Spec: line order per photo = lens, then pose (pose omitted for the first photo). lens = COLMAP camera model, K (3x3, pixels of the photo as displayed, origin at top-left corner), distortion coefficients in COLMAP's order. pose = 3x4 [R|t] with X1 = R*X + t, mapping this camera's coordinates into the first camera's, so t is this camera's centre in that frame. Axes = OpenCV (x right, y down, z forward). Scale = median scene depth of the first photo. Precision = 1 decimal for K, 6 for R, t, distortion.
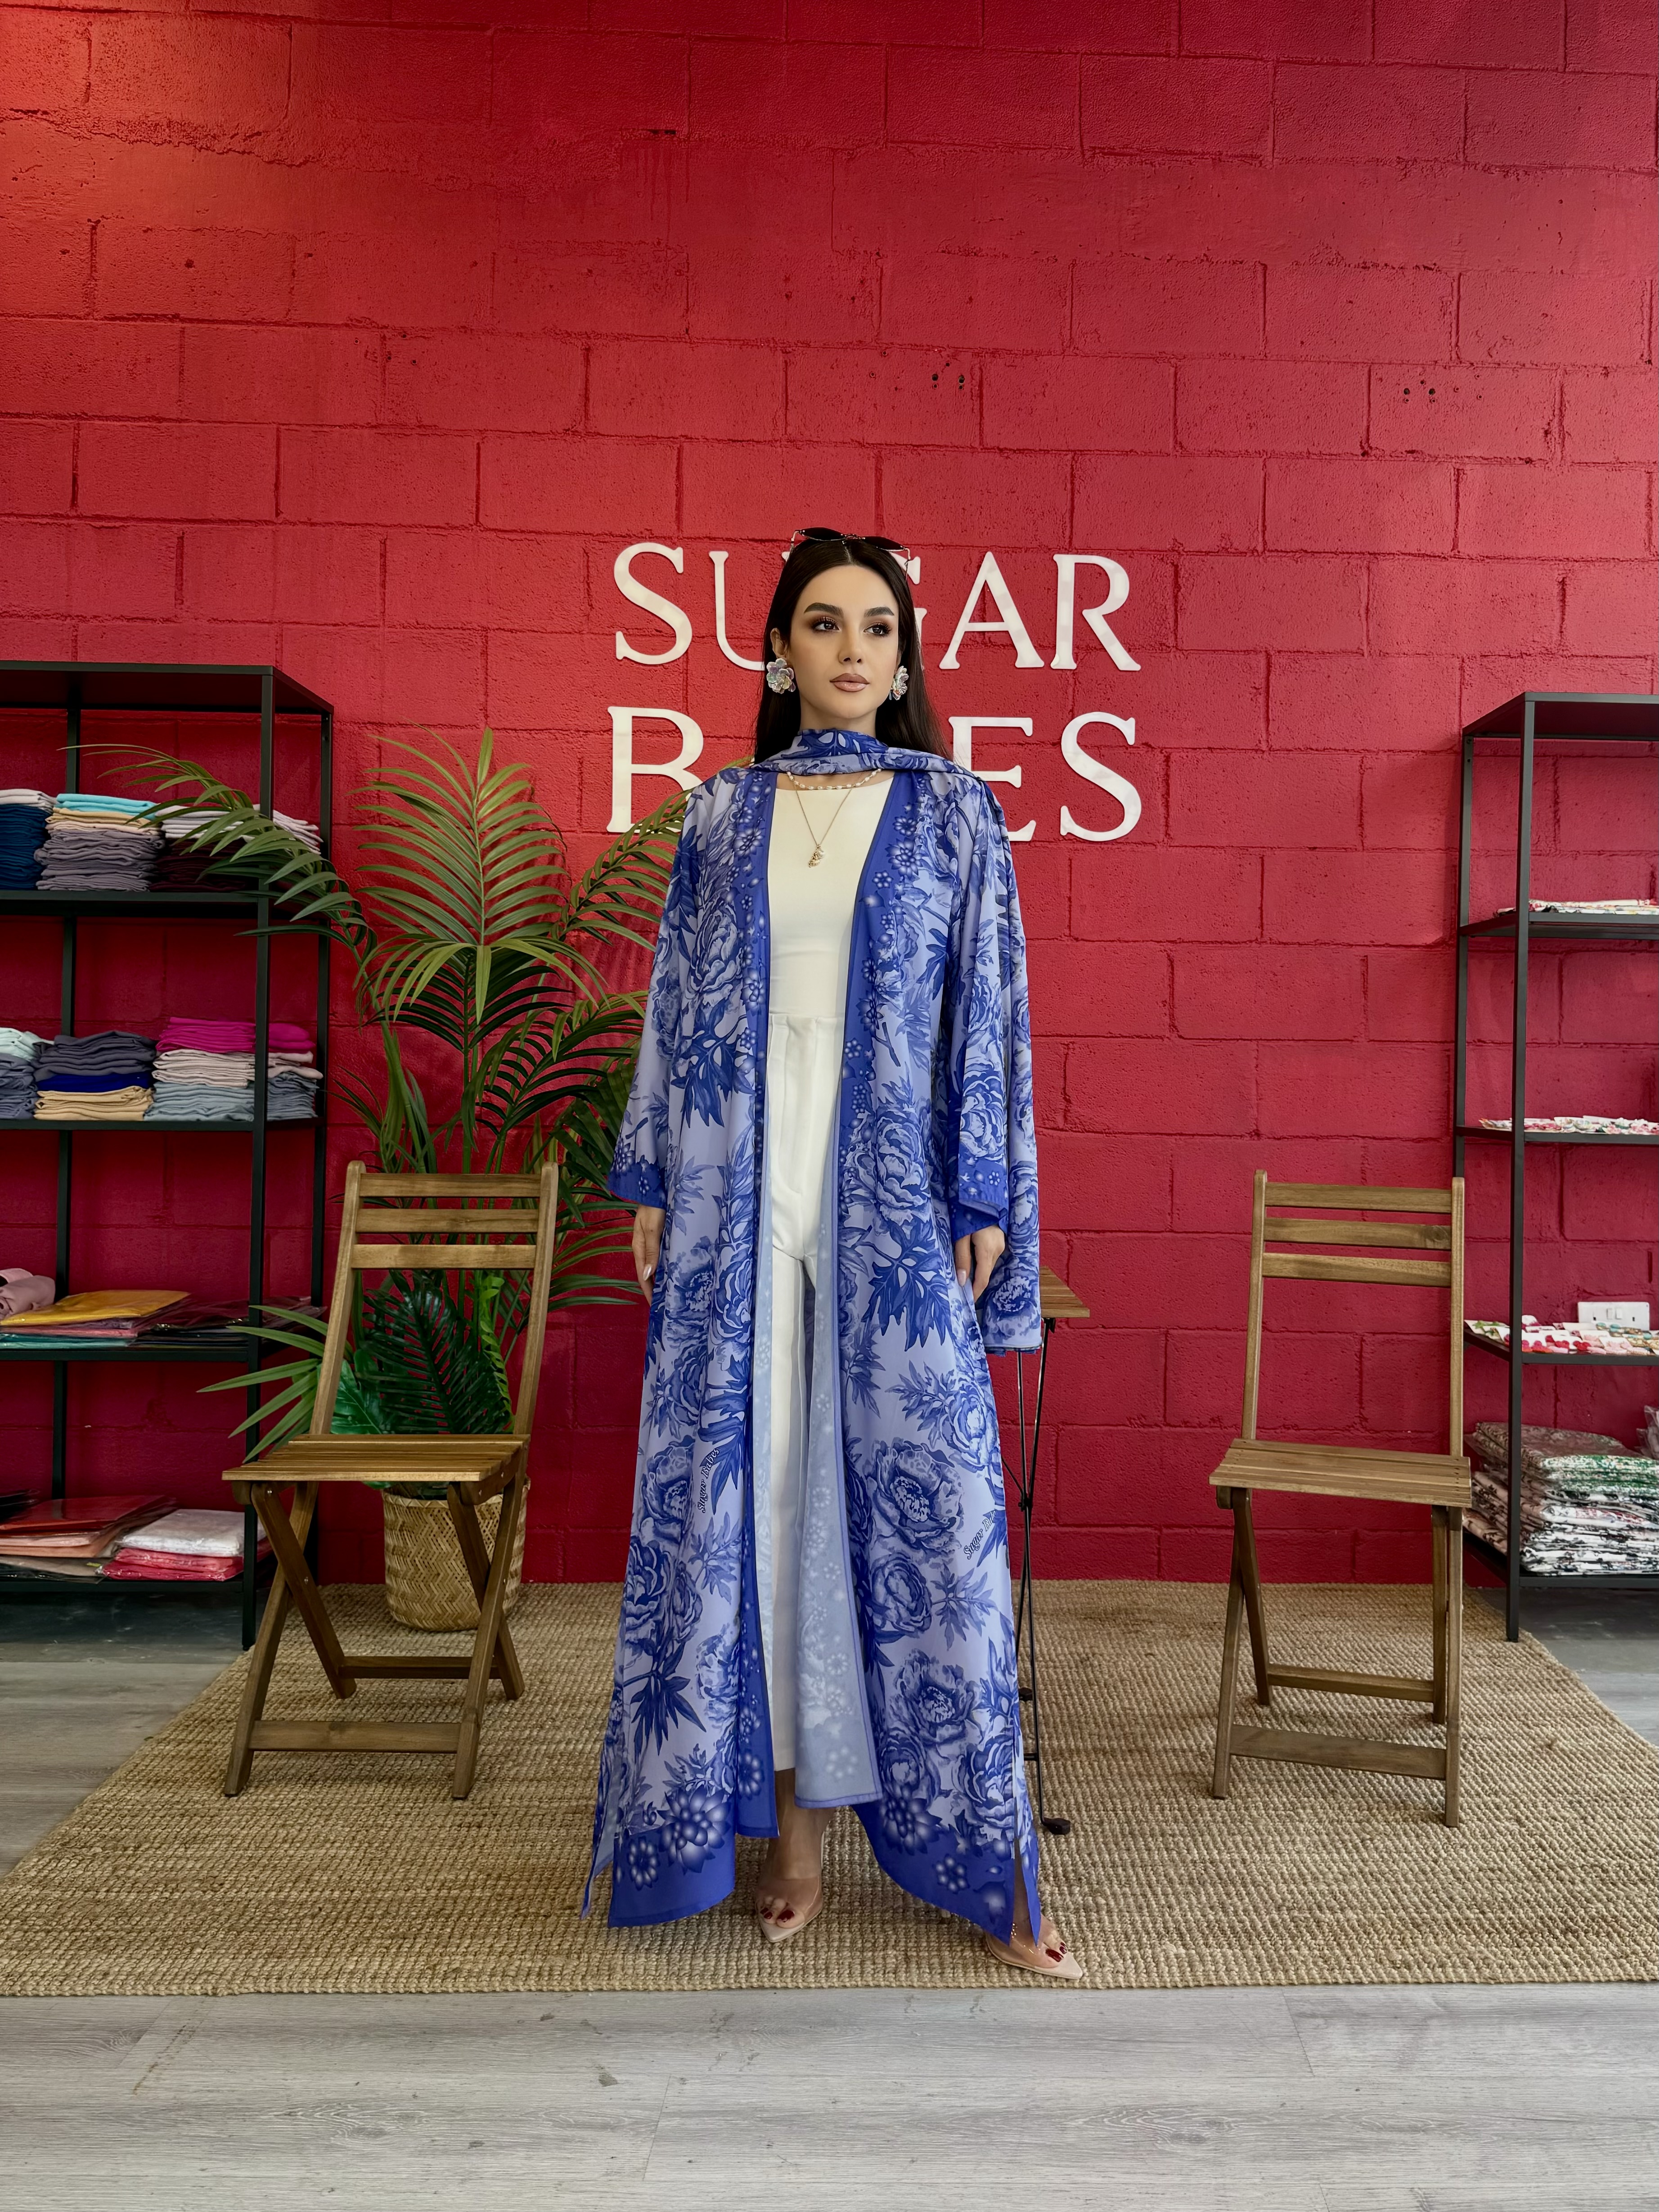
lens RADIAL K [[1802.2, 0, 963.3], [0, 1802.2, 1049.3], [0, 0, 1]] dist [0.170703, -0.380599]
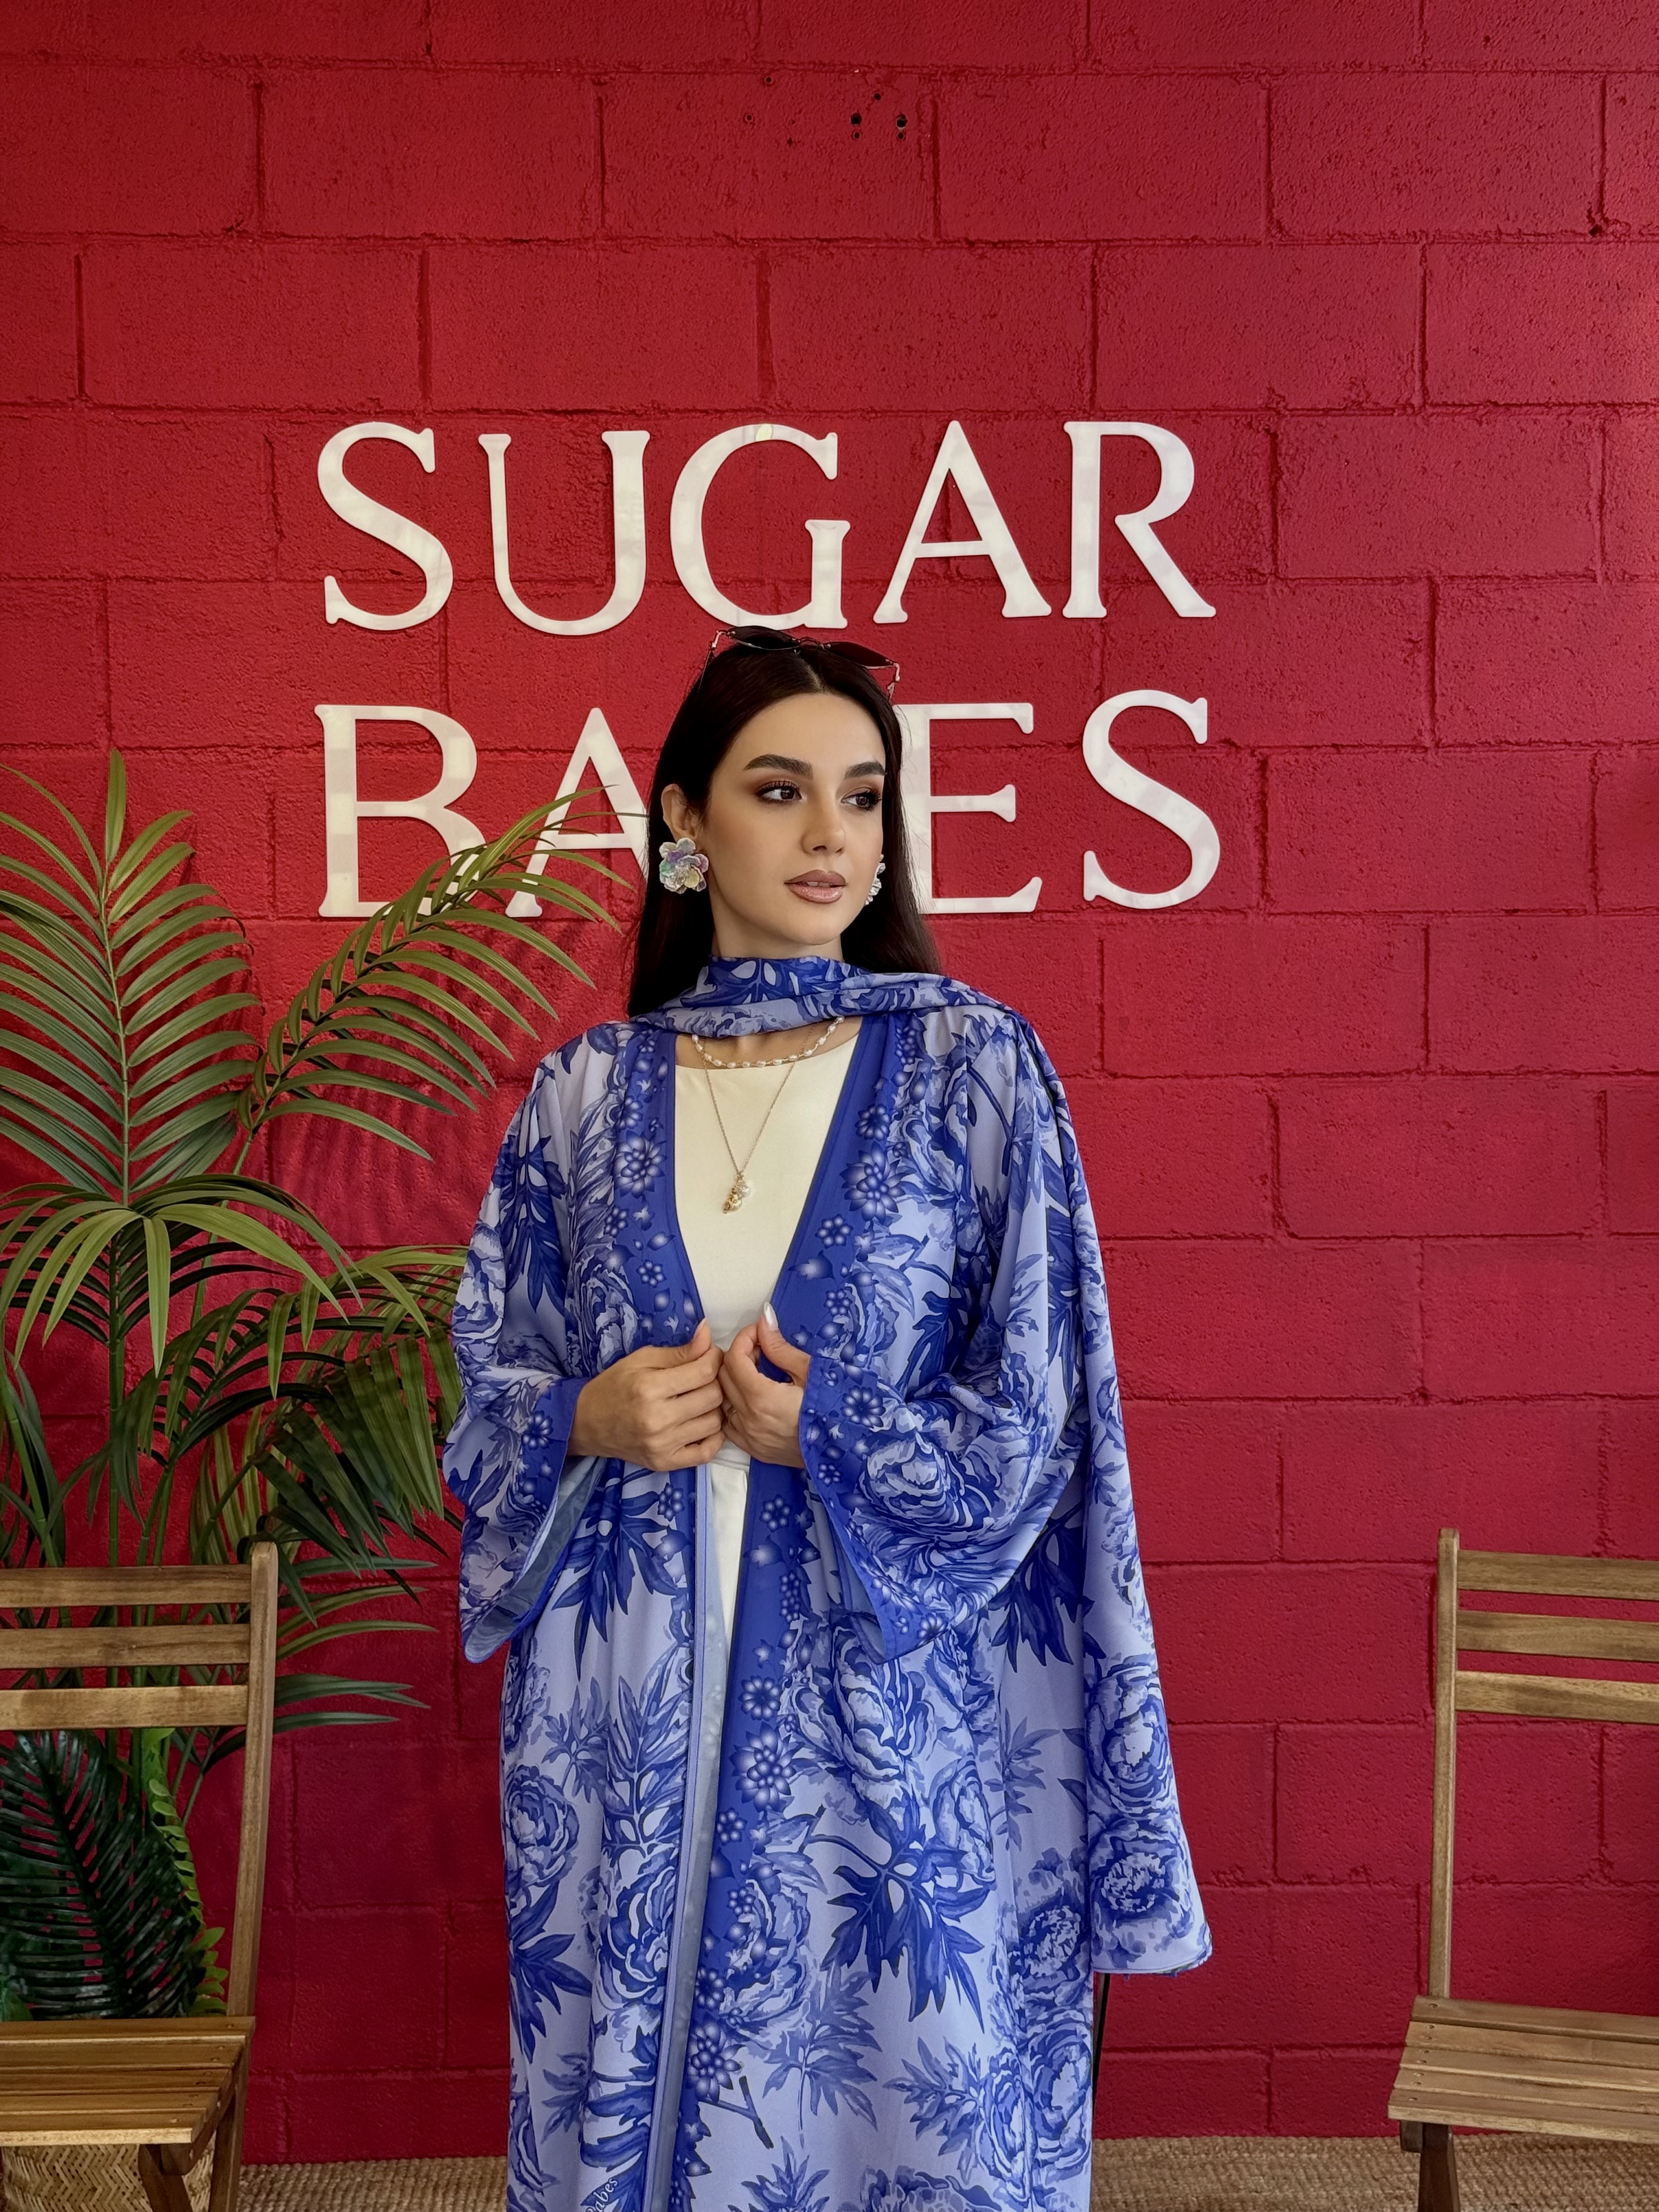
lens RADIAL K [[3108.2, 0, 831.4], [0, 3108.2, 1111.0], [0, 0, 1]] dist [0.179605, -0.402626]
pose [[0.999761, -0.021825, -0.001499, -0.029097], [0.021876, 0.997639, 0.065104, -0.119119], [0.000074, -0.065121, 0.997877, -0.020599]]
